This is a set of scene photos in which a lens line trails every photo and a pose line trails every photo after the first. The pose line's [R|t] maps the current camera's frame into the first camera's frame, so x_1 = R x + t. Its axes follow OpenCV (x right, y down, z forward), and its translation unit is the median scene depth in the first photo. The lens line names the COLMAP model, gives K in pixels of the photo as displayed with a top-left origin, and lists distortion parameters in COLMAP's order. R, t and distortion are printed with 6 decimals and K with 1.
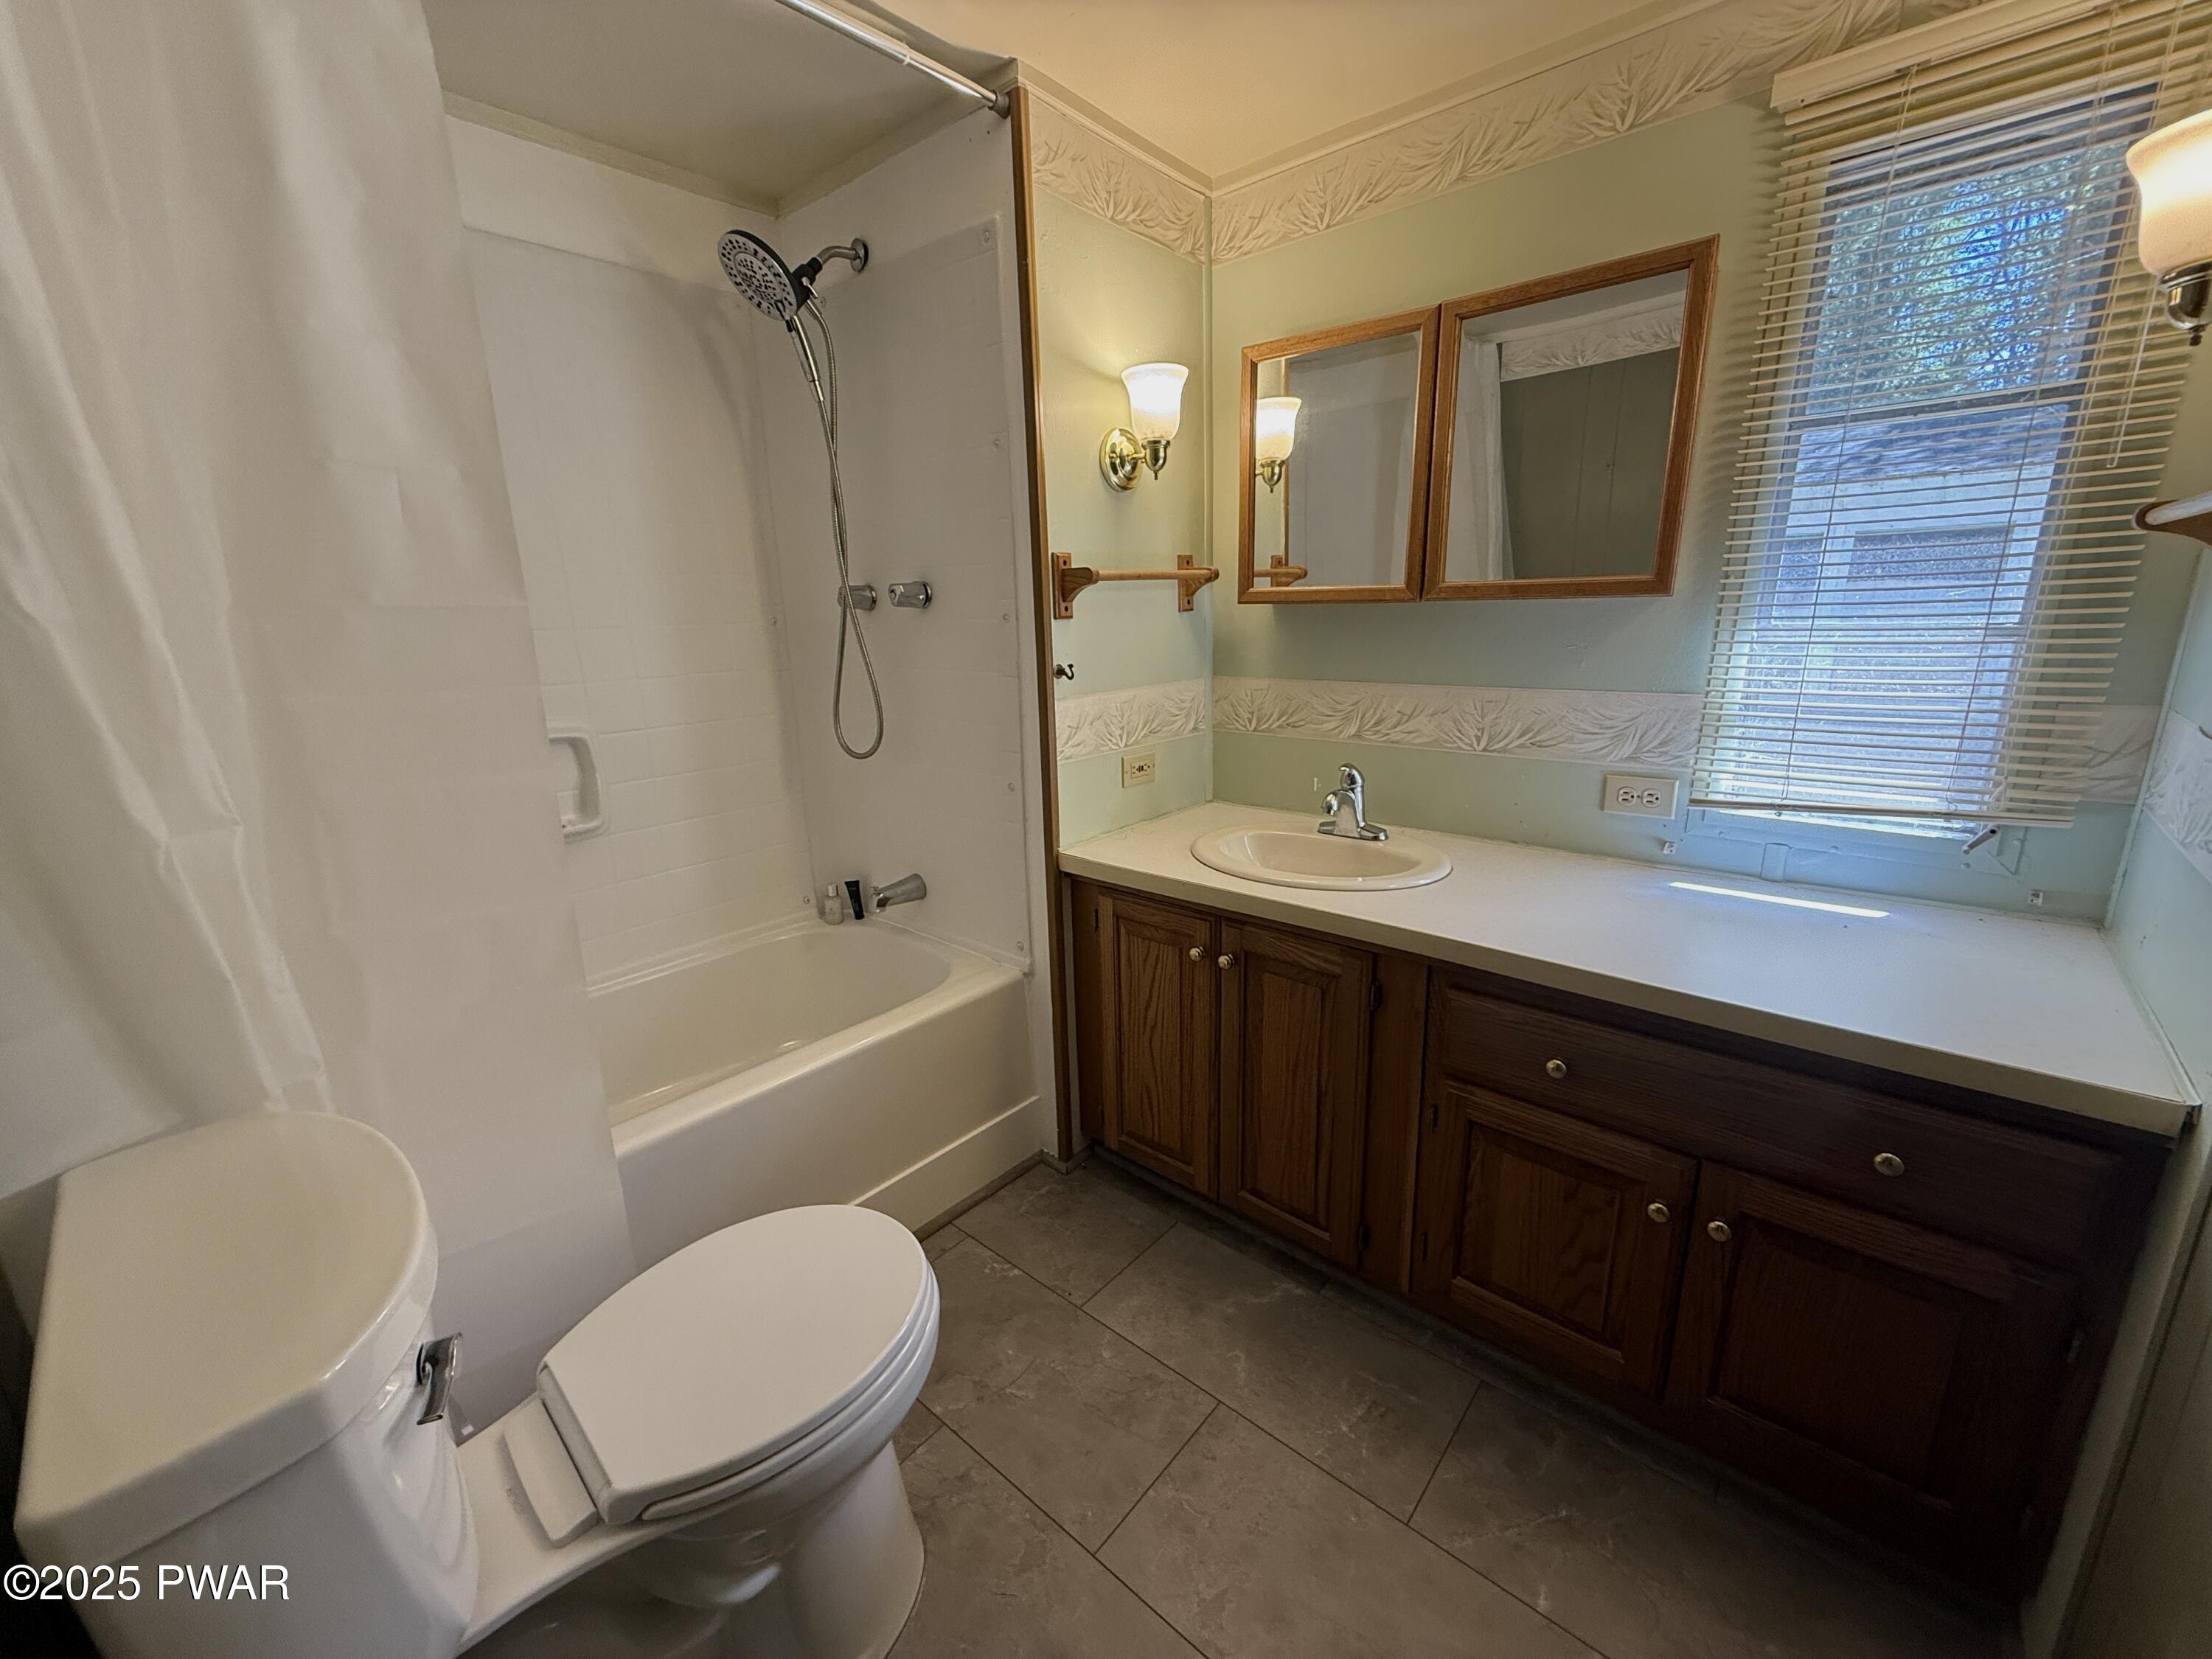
lens RADIAL K [[877.3, 0, 1098.7], [0, 877.3, 832.8], [0, 0, 1]] dist [-0.001921, 0.000322]
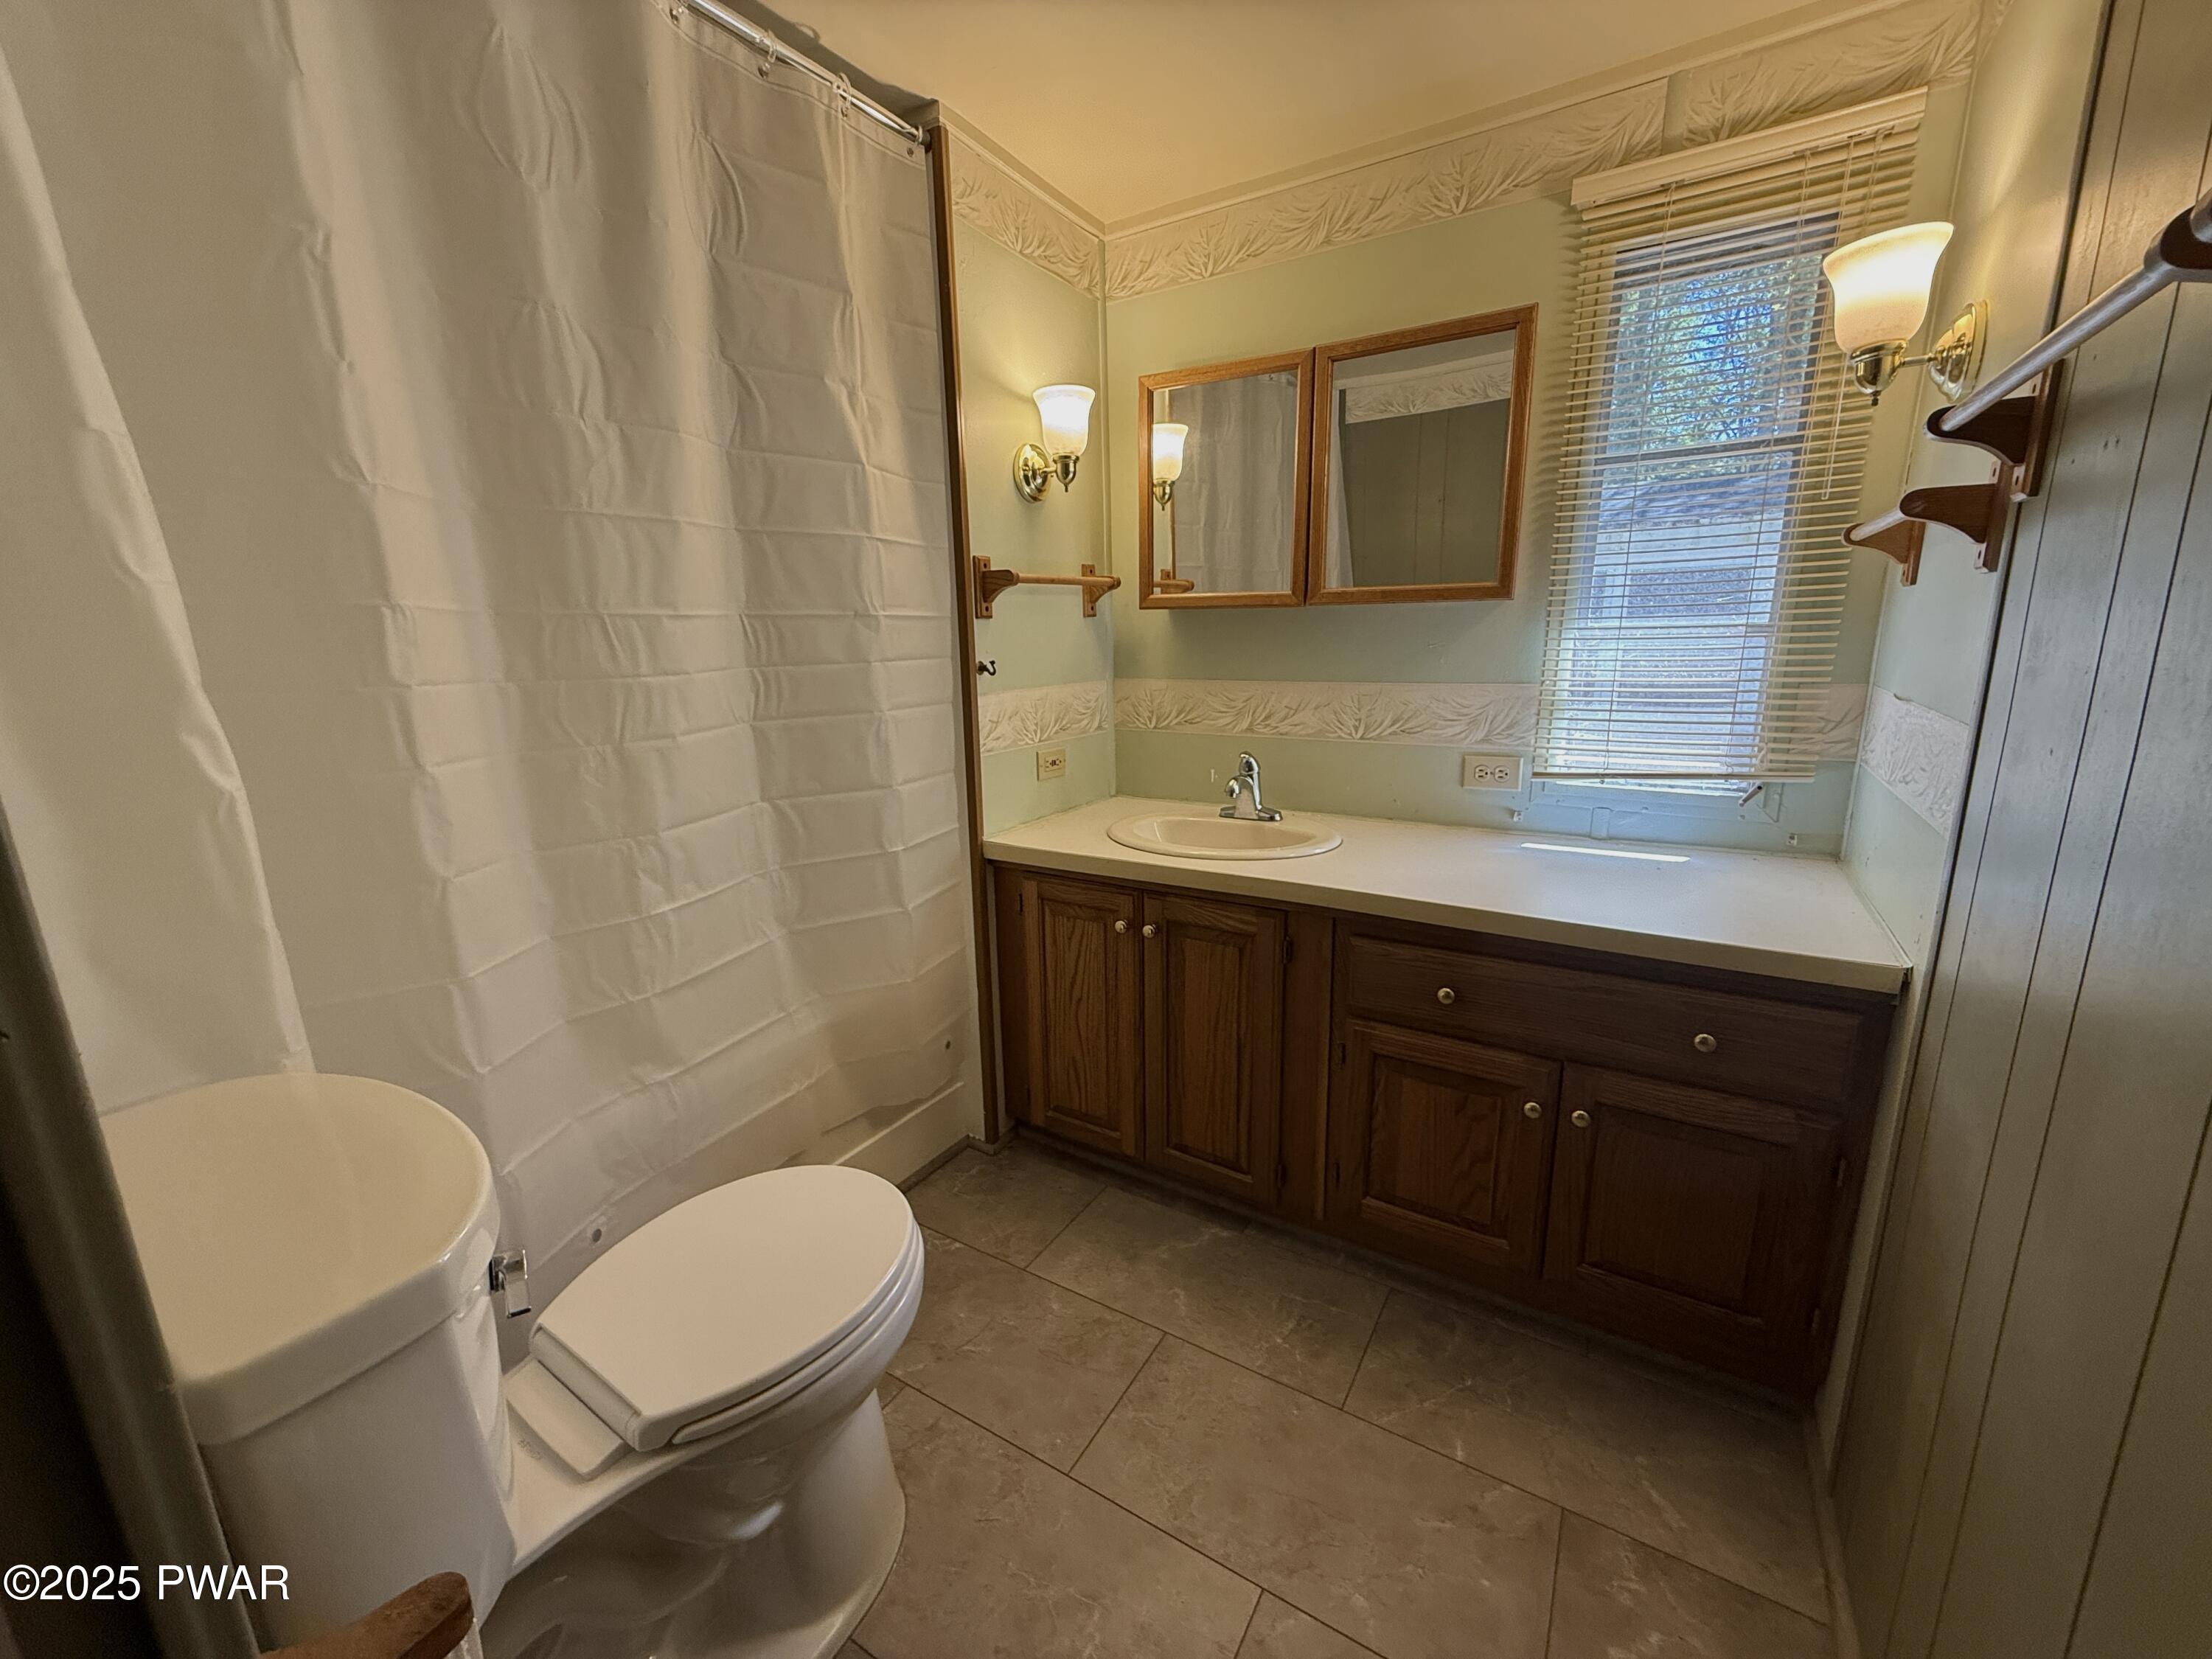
lens RADIAL K [[877.3, 0, 1098.8], [0, 877.3, 833.0], [0, 0, 1]] dist [-0.001921, 0.000322]
pose [[0.986816, -0.026686, 0.159631, -0.102103], [0.031874, 0.999041, -0.030025, 0.066036], [-0.158677, 0.034717, 0.986720, -0.075570]]
